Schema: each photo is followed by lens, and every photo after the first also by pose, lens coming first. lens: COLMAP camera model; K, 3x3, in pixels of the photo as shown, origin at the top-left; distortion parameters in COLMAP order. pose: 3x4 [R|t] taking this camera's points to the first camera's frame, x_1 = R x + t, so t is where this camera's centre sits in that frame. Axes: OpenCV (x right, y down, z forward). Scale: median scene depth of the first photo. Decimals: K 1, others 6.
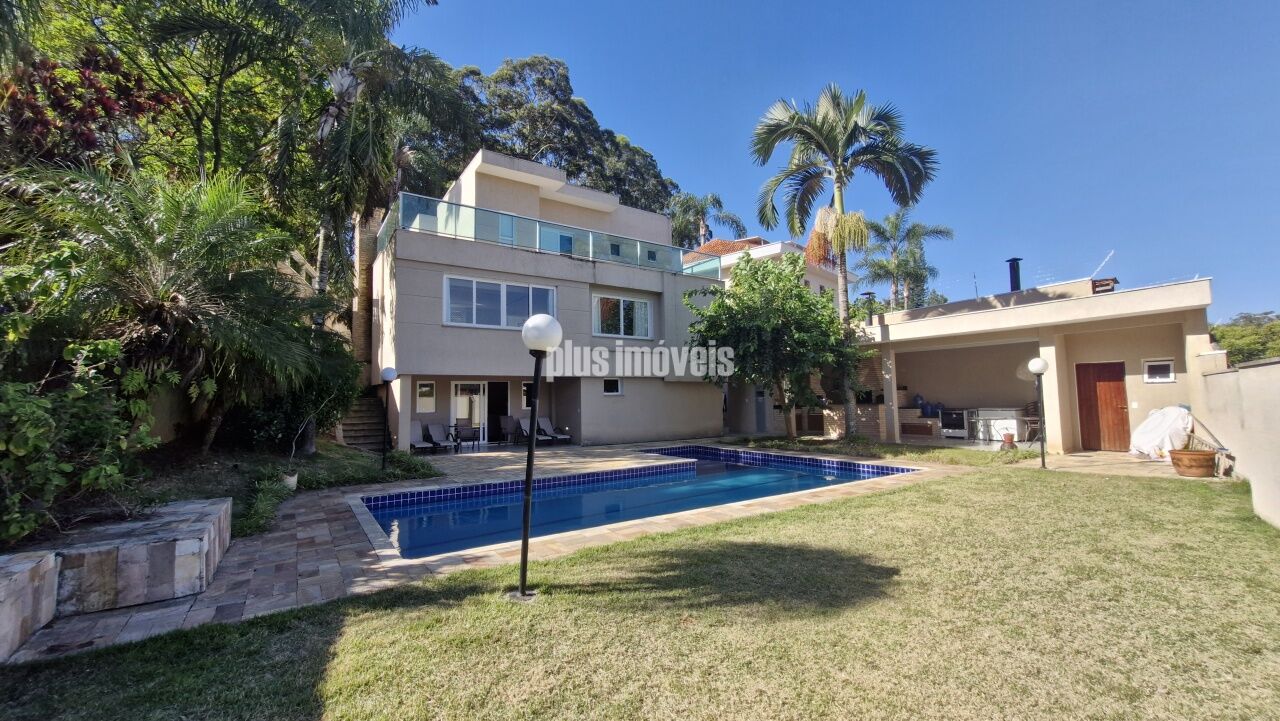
lens RADIAL K [[499.6, 0, 641.7], [0, 499.6, 363.0], [0, 0, 1]] dist [-0.000322, -0.000208]
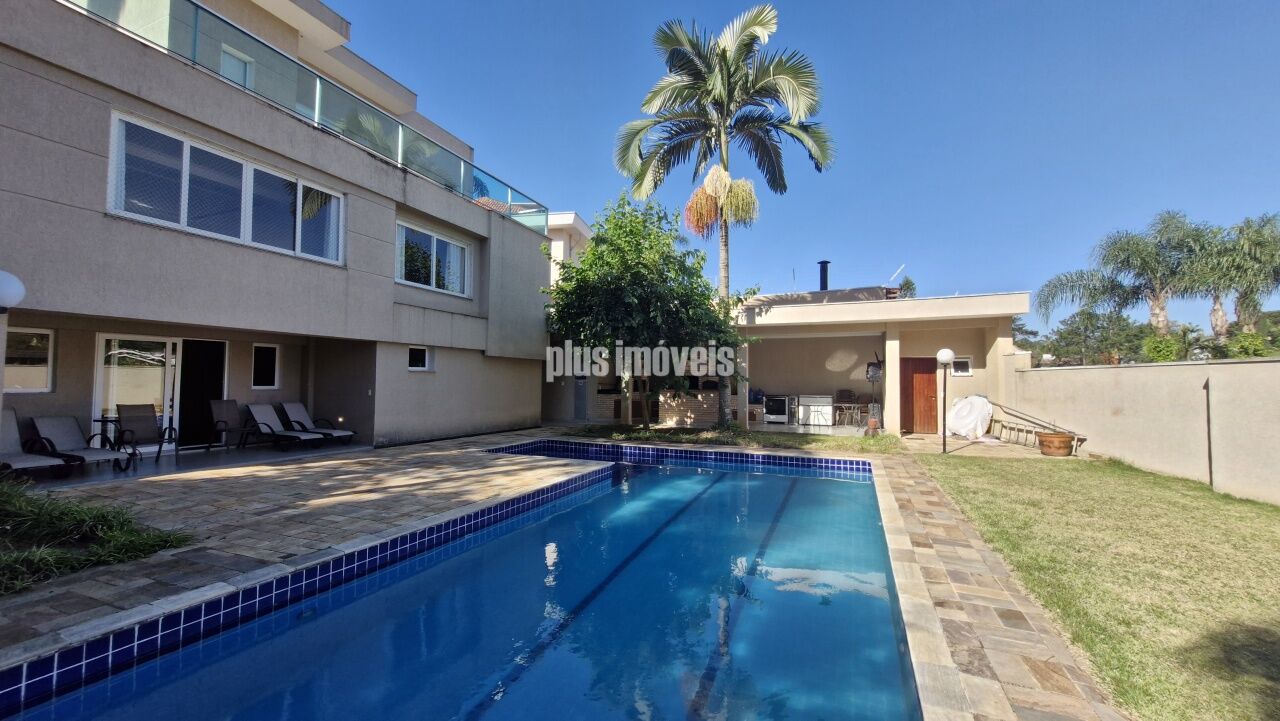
lens RADIAL K [[499.6, 0, 637.4], [0, 499.6, 361.7], [0, 0, 1]] dist [-0.000322, -0.000208]
pose [[0.845328, 0.046261, 0.532242, -0.188404], [-0.061648, 0.998035, 0.011165, 0.027224], [-0.530680, -0.042250, 0.846519, 0.274473]]
